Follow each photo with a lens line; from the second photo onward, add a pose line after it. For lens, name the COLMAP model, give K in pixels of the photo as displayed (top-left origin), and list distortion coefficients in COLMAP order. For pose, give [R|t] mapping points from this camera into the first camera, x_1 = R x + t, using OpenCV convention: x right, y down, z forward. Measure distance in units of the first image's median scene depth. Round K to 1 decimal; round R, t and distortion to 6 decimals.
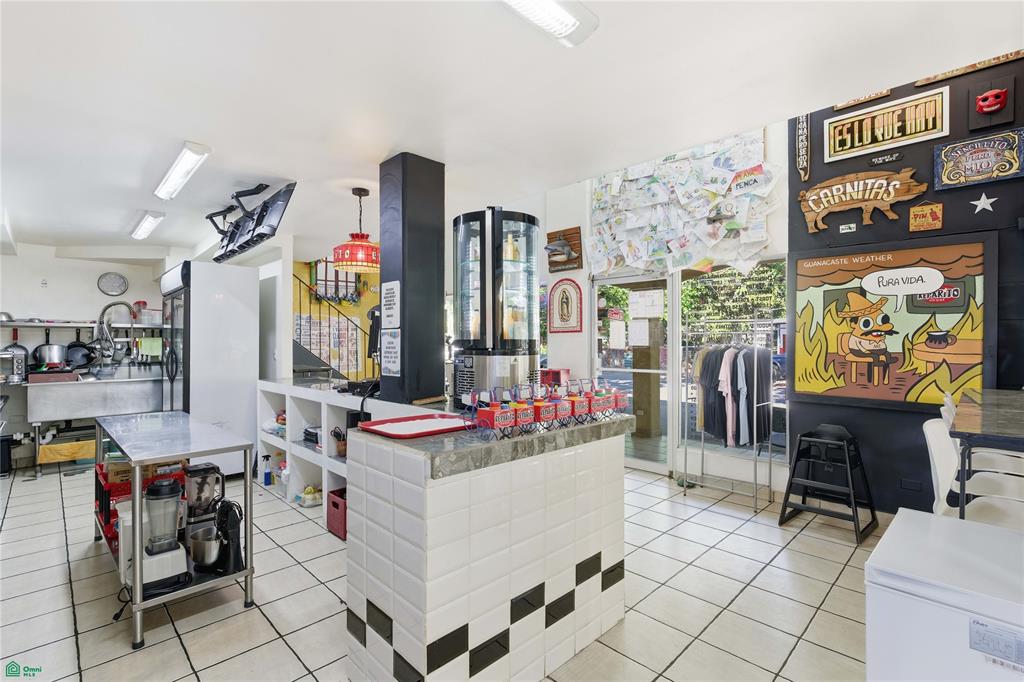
lens RADIAL K [[472.1, 0, 513.4], [0, 472.1, 342.1], [0, 0, 1]] dist [0.000742, 0.000050]
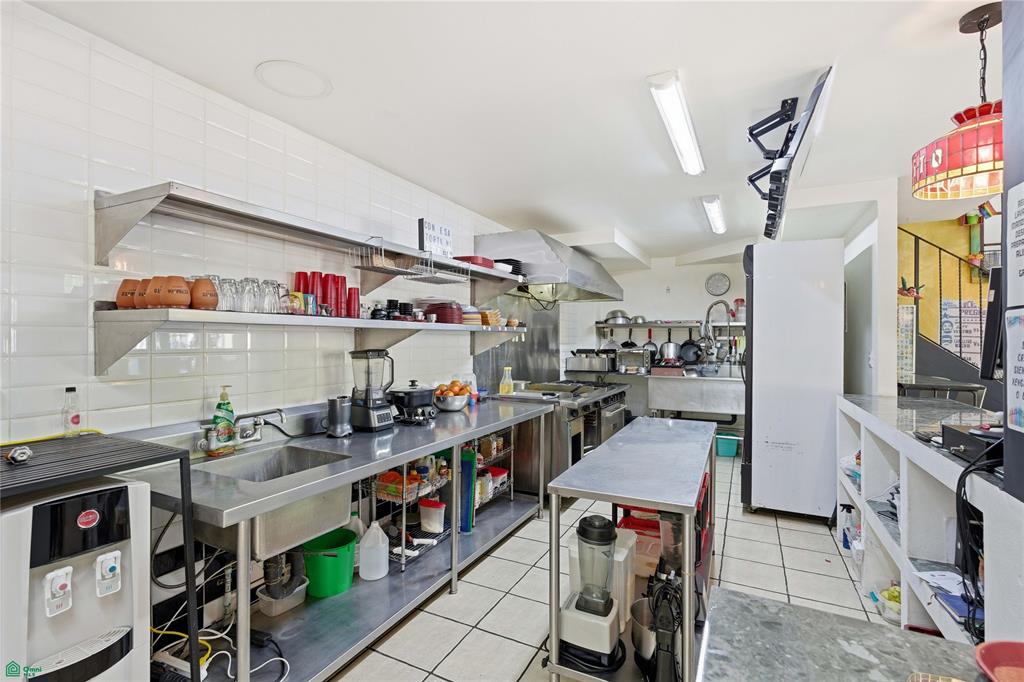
lens RADIAL K [[470.3, 0, 515.8], [0, 470.3, 339.4], [0, 0, 1]] dist [0.002412, 0.000407]
pose [[0.327812, 0.000401, -0.944743, -0.024594], [-0.002527, 0.999997, -0.000453, -0.000796], [0.944740, 0.002536, 0.327812, 0.269308]]
